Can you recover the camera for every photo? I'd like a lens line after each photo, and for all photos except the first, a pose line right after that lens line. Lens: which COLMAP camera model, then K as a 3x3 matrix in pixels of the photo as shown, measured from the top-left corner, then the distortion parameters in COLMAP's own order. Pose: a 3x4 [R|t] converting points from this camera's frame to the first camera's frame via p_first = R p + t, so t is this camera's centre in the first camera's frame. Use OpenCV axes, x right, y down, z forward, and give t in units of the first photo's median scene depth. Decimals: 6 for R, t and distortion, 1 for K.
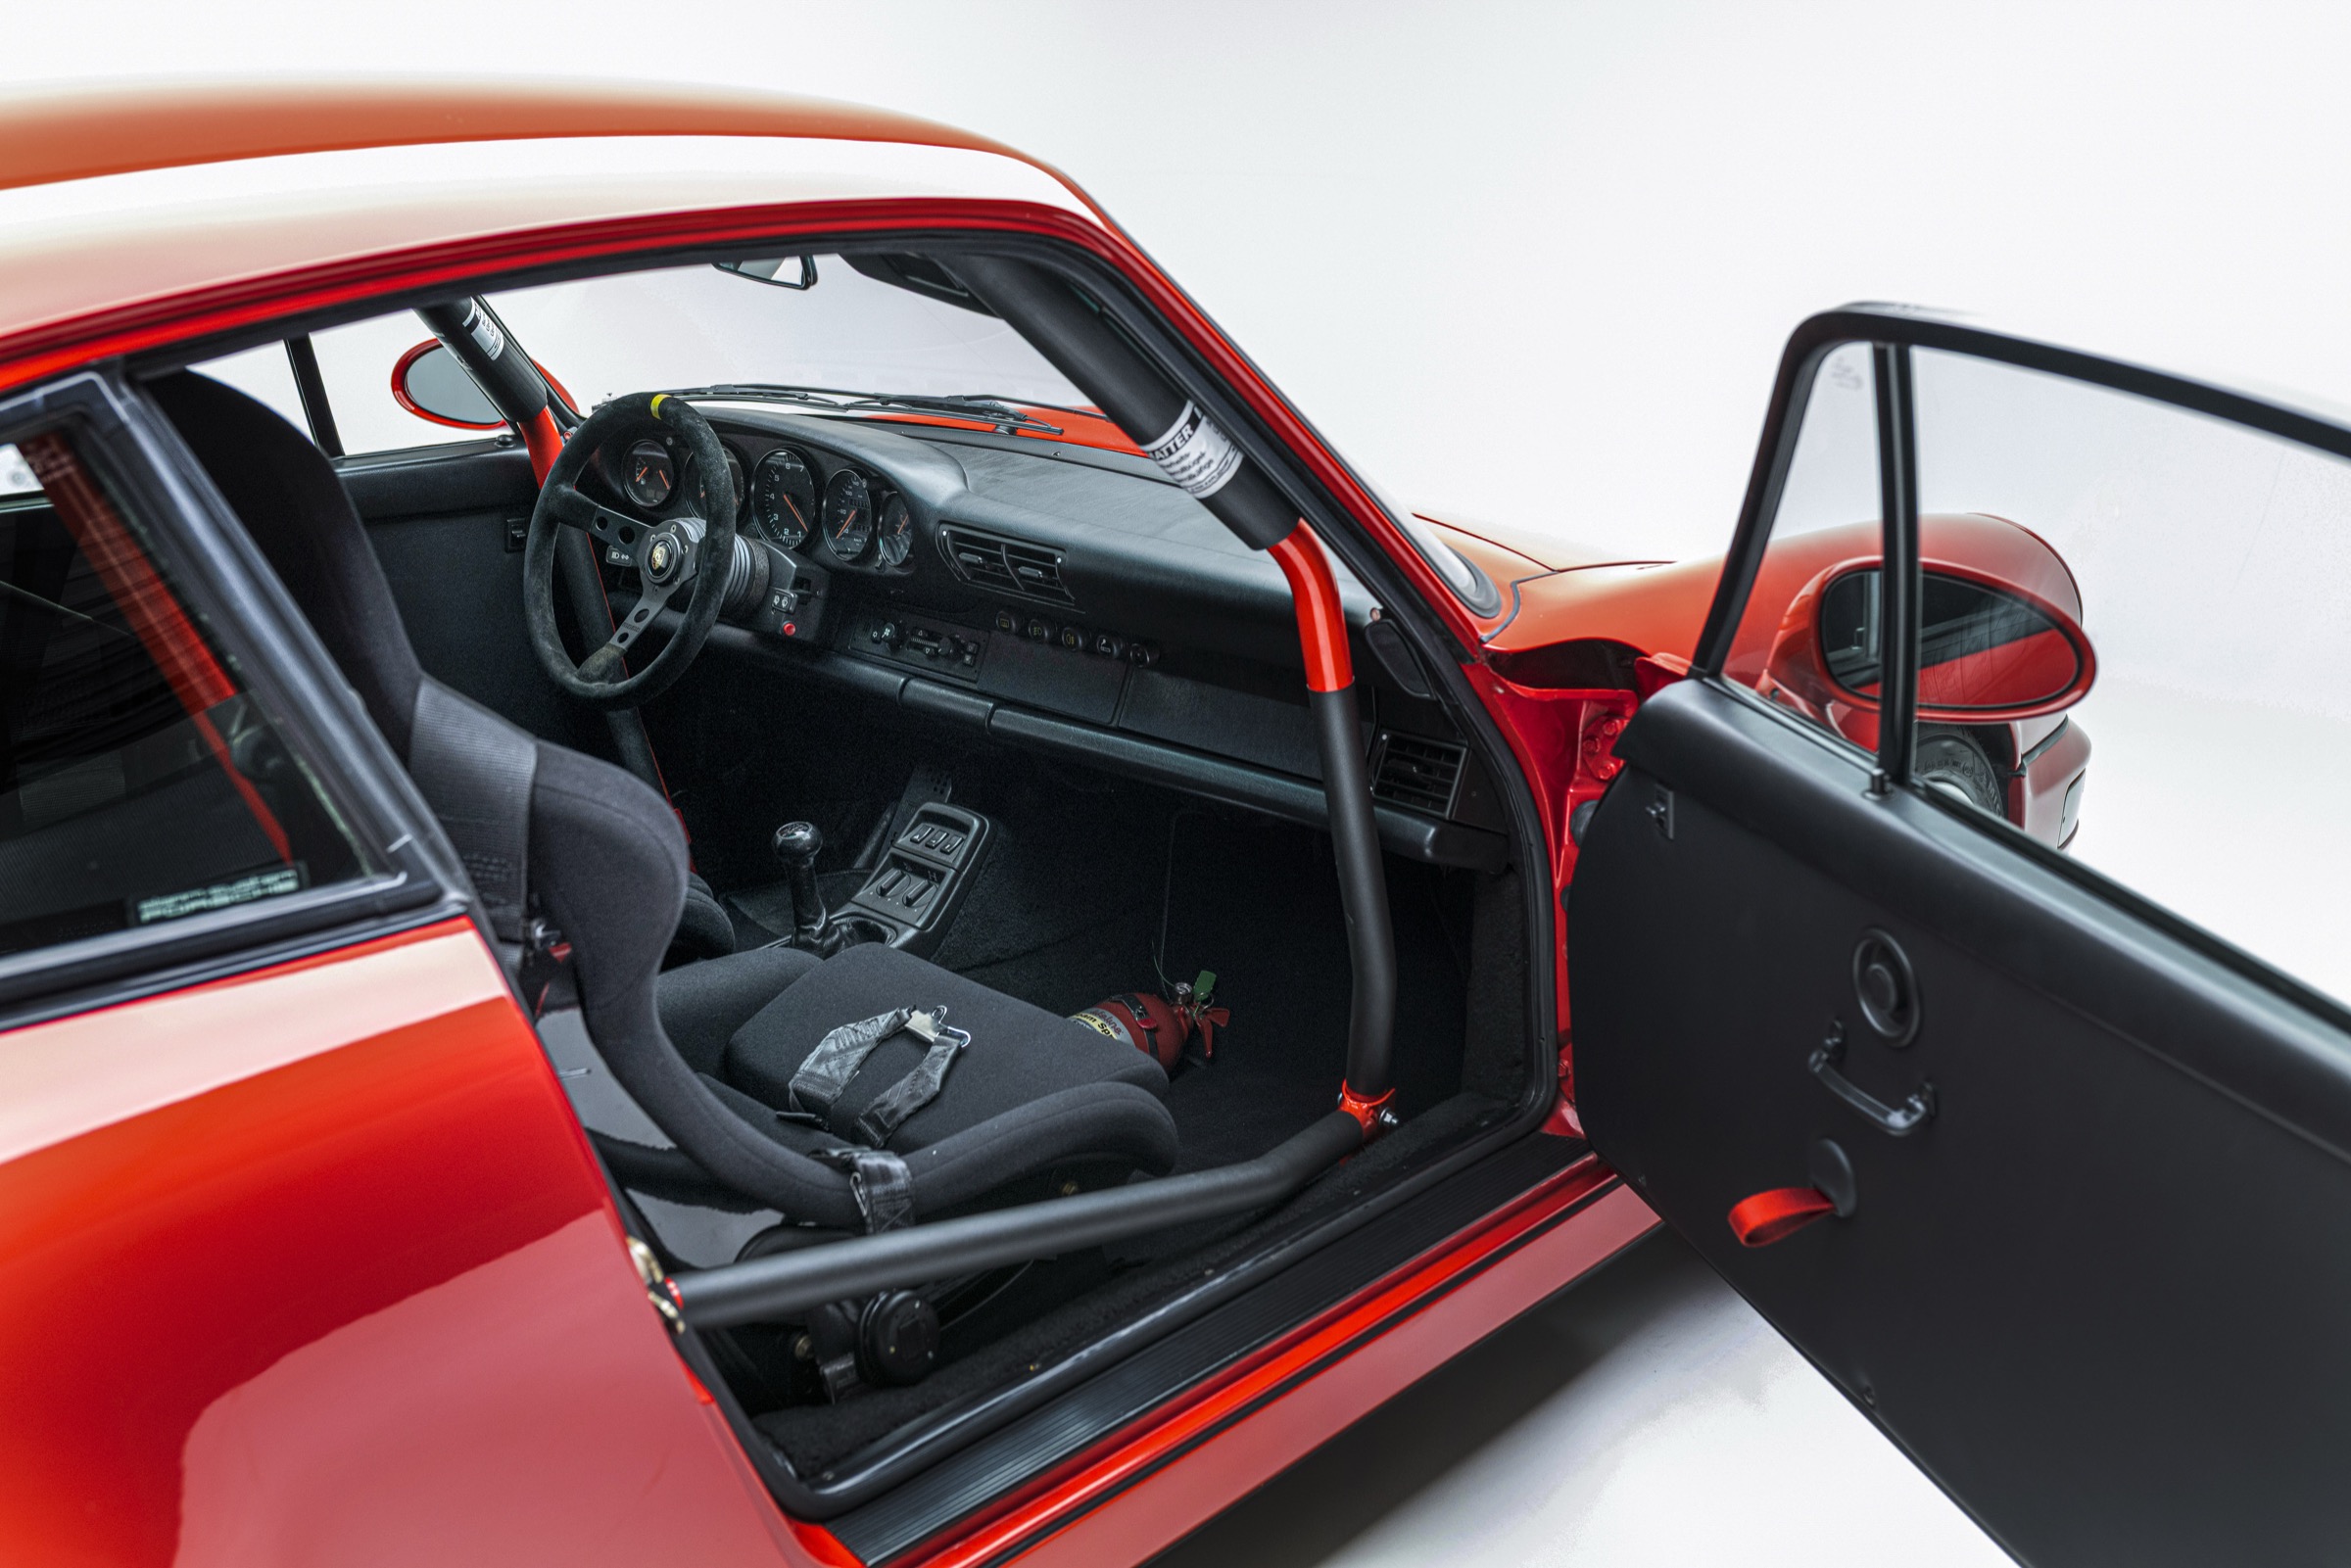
lens RADIAL K [[2490.0, 0, 1180.3], [0, 2490.0, 812.1], [0, 0, 1]] dist [0.017925, -0.003715]
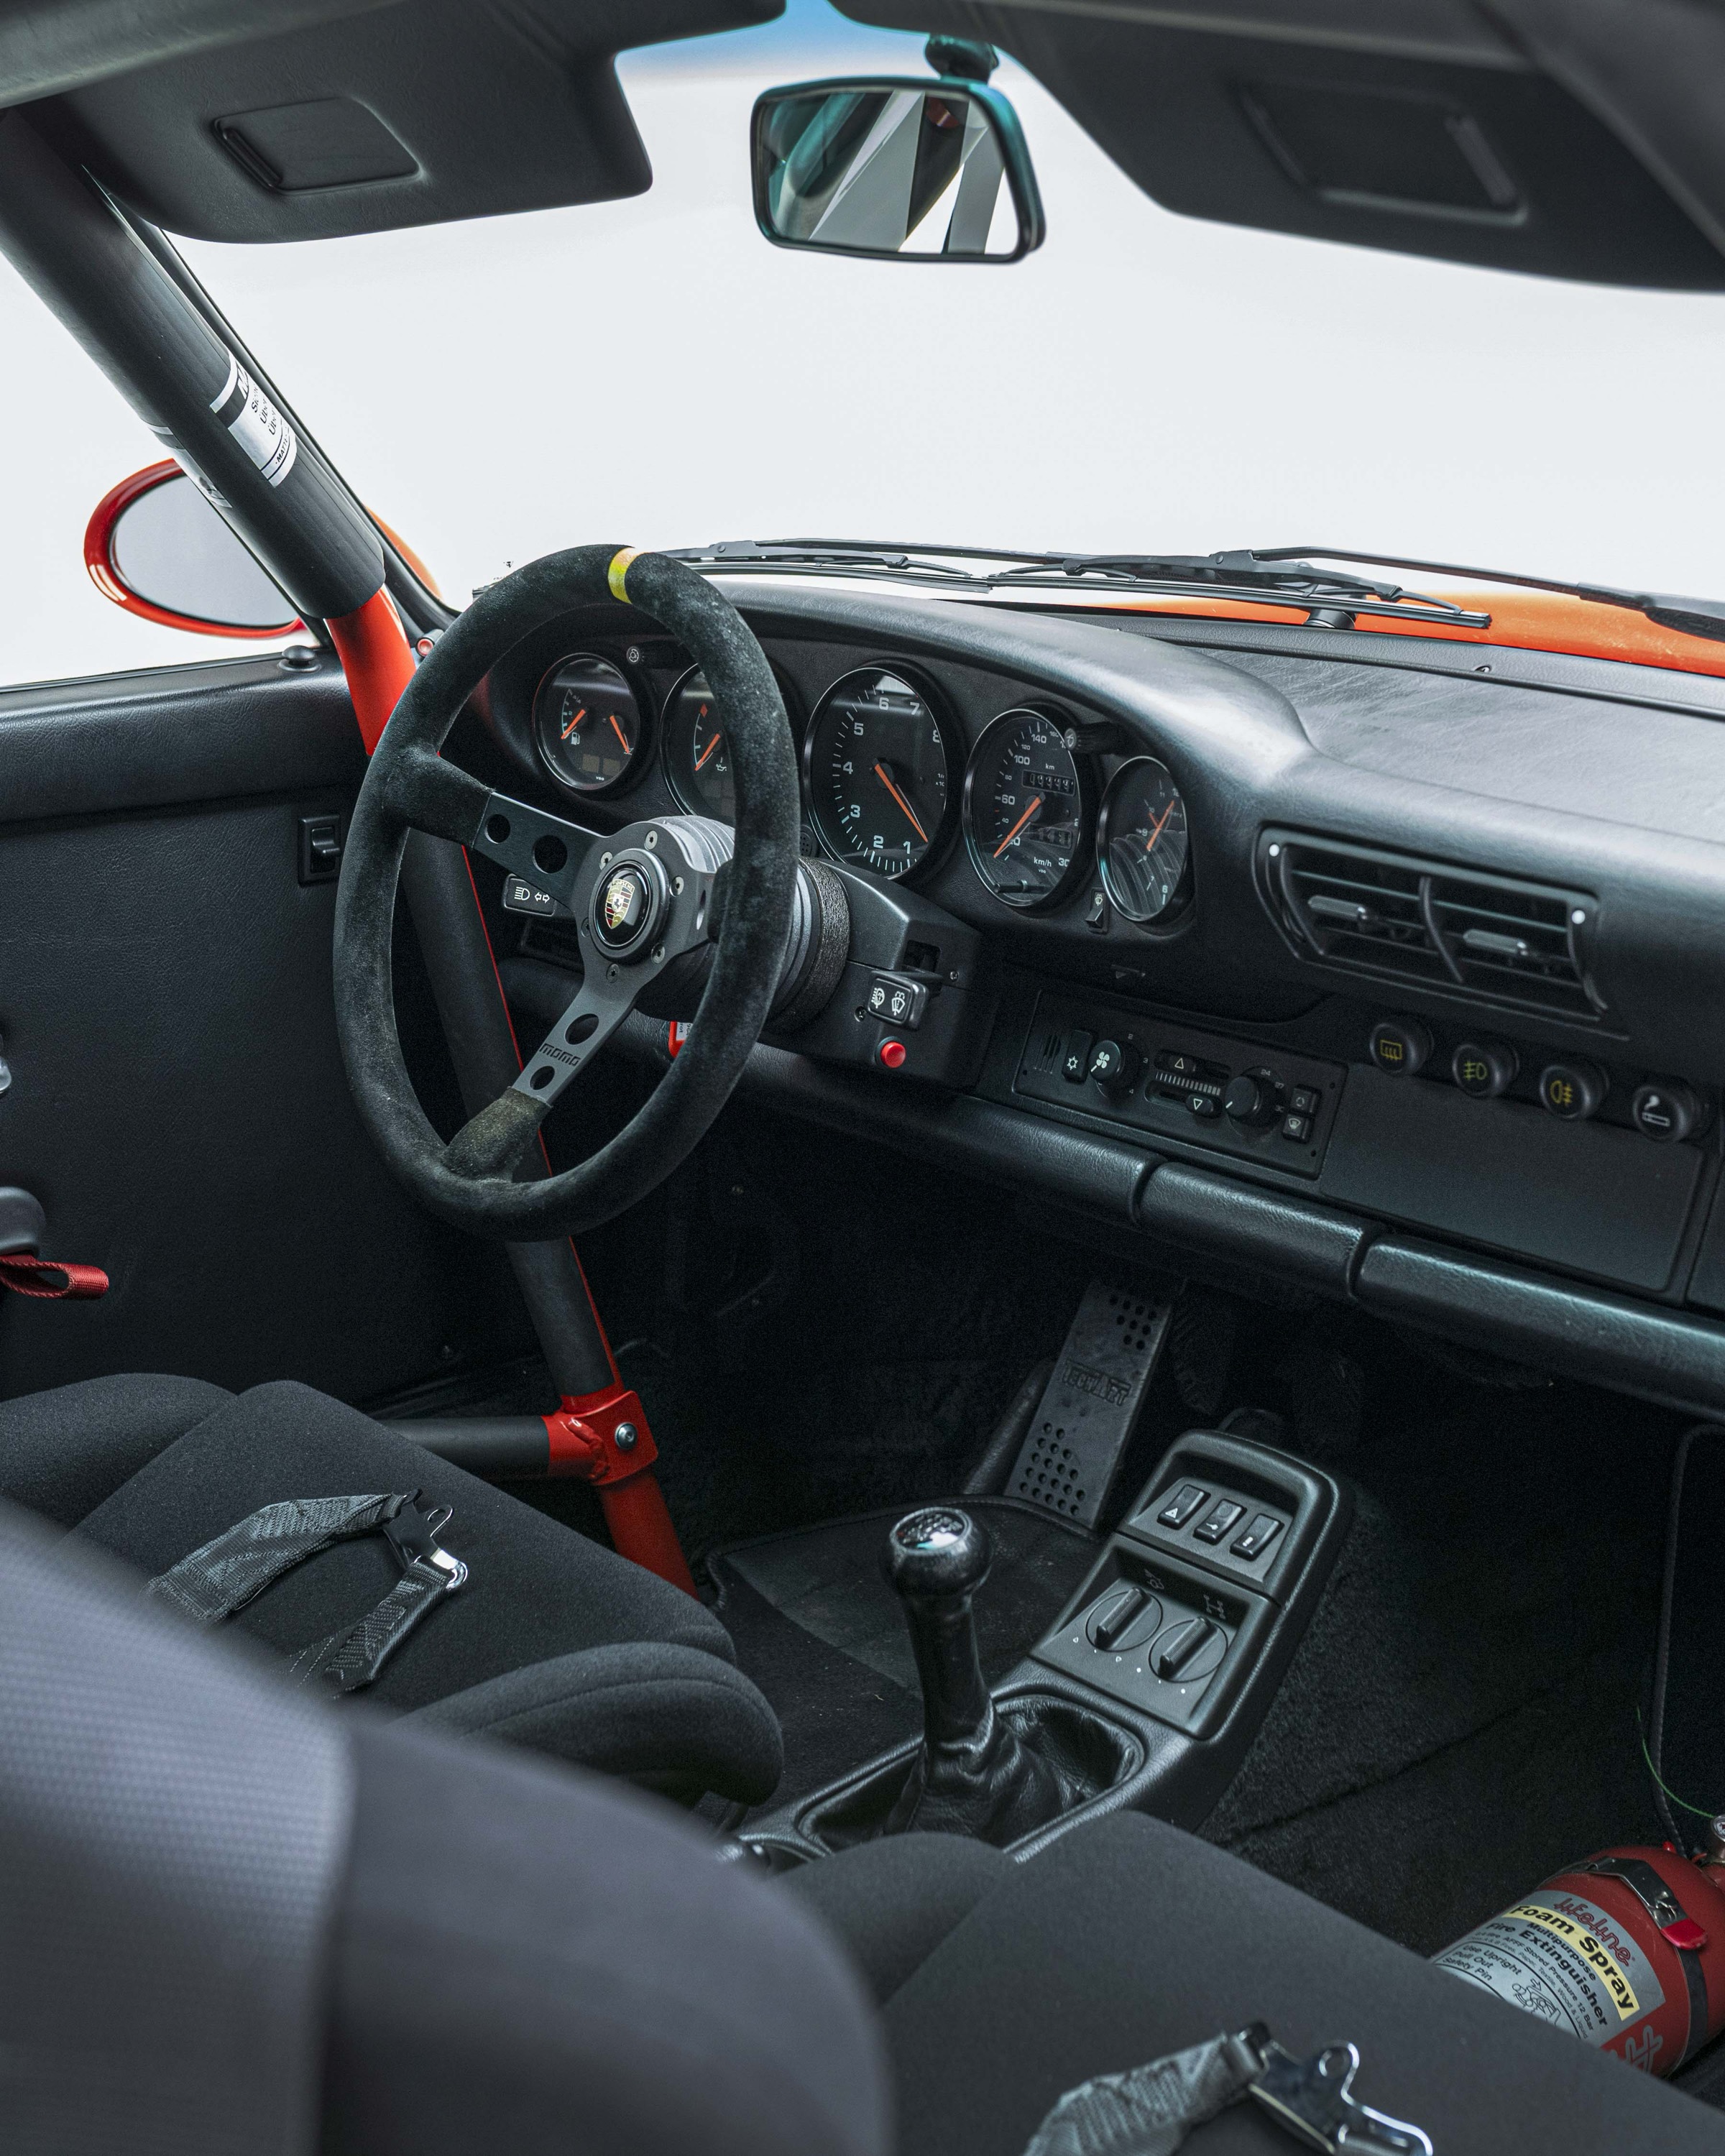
lens RADIAL K [[3245.7, 0, 862.5], [0, 3245.7, 1078.0], [0, 0, 1]] dist [0.033075, 0.032886]
pose [[0.995072, 0.001962, -0.099133, -0.104300], [-0.004608, 0.999639, -0.026465, -0.053804], [0.099045, 0.026791, 0.994722, 0.405235]]
